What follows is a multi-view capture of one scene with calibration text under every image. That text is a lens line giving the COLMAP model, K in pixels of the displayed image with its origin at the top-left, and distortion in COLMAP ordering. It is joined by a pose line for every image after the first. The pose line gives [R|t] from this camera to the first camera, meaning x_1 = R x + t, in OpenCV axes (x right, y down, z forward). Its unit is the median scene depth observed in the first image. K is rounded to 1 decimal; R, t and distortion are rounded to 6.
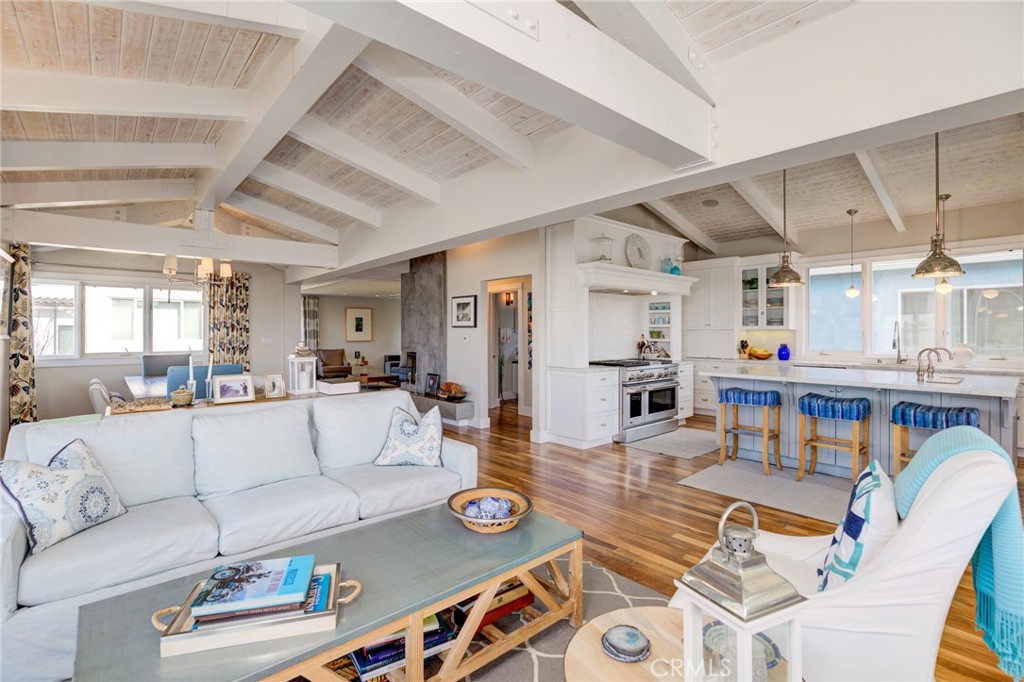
lens RADIAL K [[467.9, 0, 508.8], [0, 467.9, 329.7], [0, 0, 1]] dist [-0.002017, 0.000026]
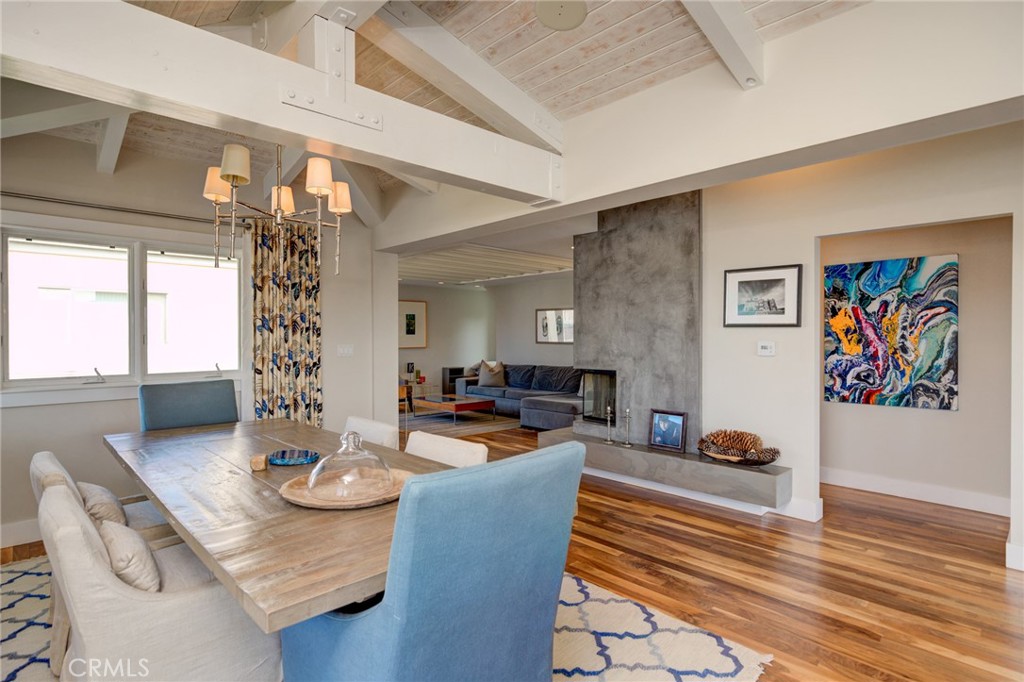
lens RADIAL K [[523.4, 0, 516.9], [0, 523.4, 339.4], [0, 0, 1]] dist [0.000369, -0.000005]
pose [[0.998618, 0.000247, 0.052556, -0.362737], [-0.000946, 0.999911, 0.013271, 0.001825], [-0.052548, -0.013303, 0.998530, 0.380613]]
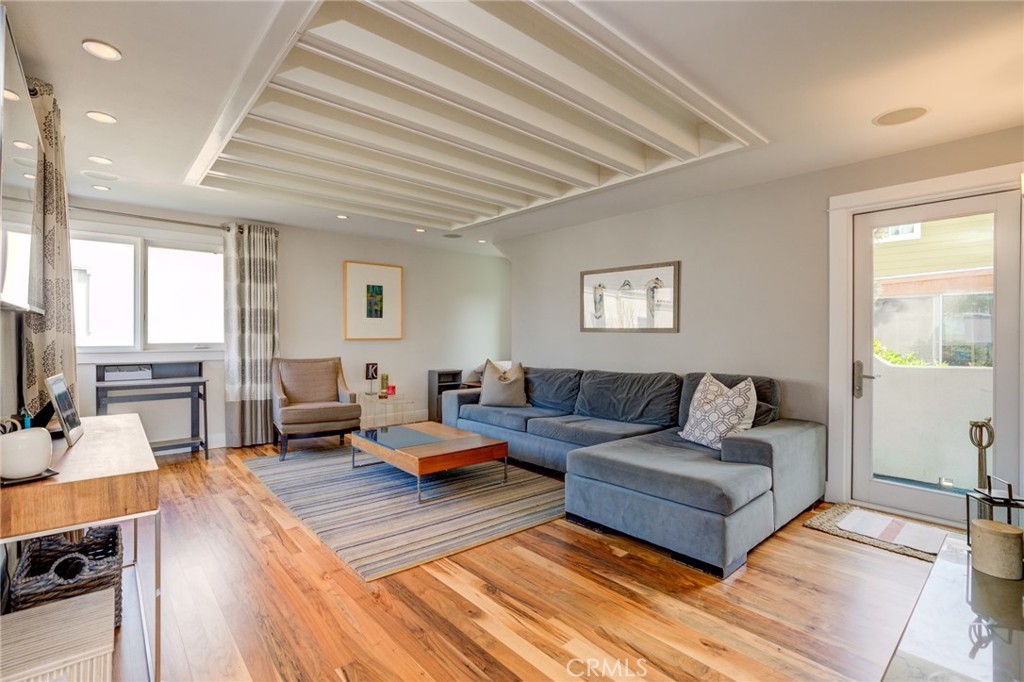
lens RADIAL K [[466.7, 0, 507.7], [0, 466.7, 340.2], [0, 0, 1]] dist [-0.014065, -0.000237]
pose [[0.999932, 0.006007, 0.009987, -0.357590], [-0.006129, 0.999906, 0.012269, 0.033644], [-0.009912, -0.012329, 0.999875, 1.007997]]
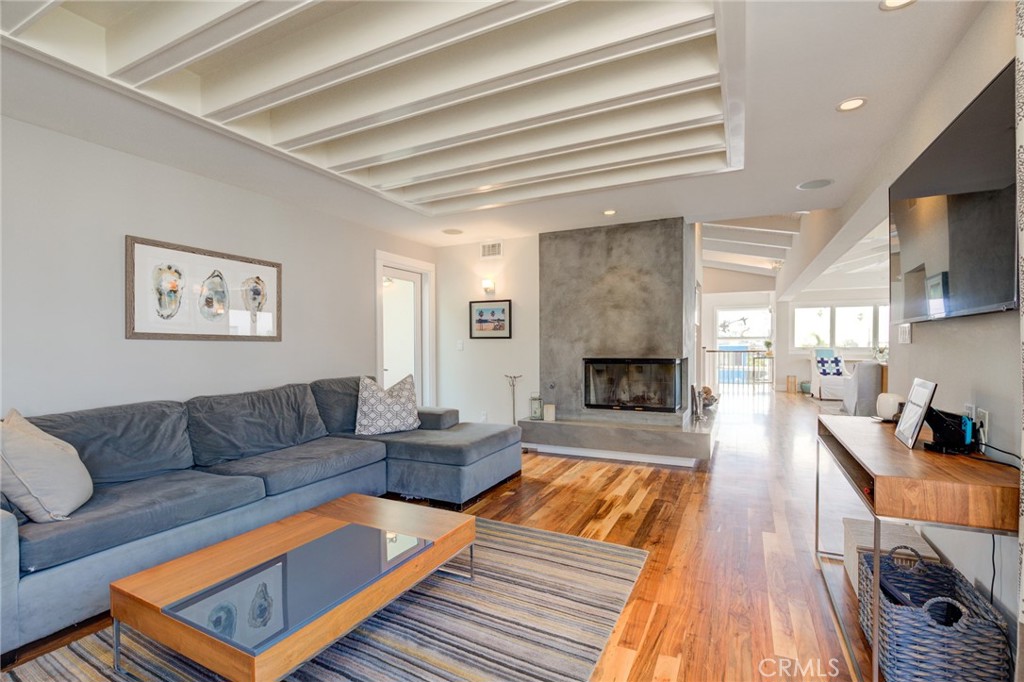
lens RADIAL K [[466.7, 0, 507.7], [0, 466.7, 340.2], [0, 0, 1]] dist [-0.014065, -0.000237]
pose [[-0.377208, 0.007648, 0.926097, -0.719796], [0.001801, 0.999970, -0.007525, 0.034044], [-0.926127, -0.001171, -0.377210, 1.520375]]
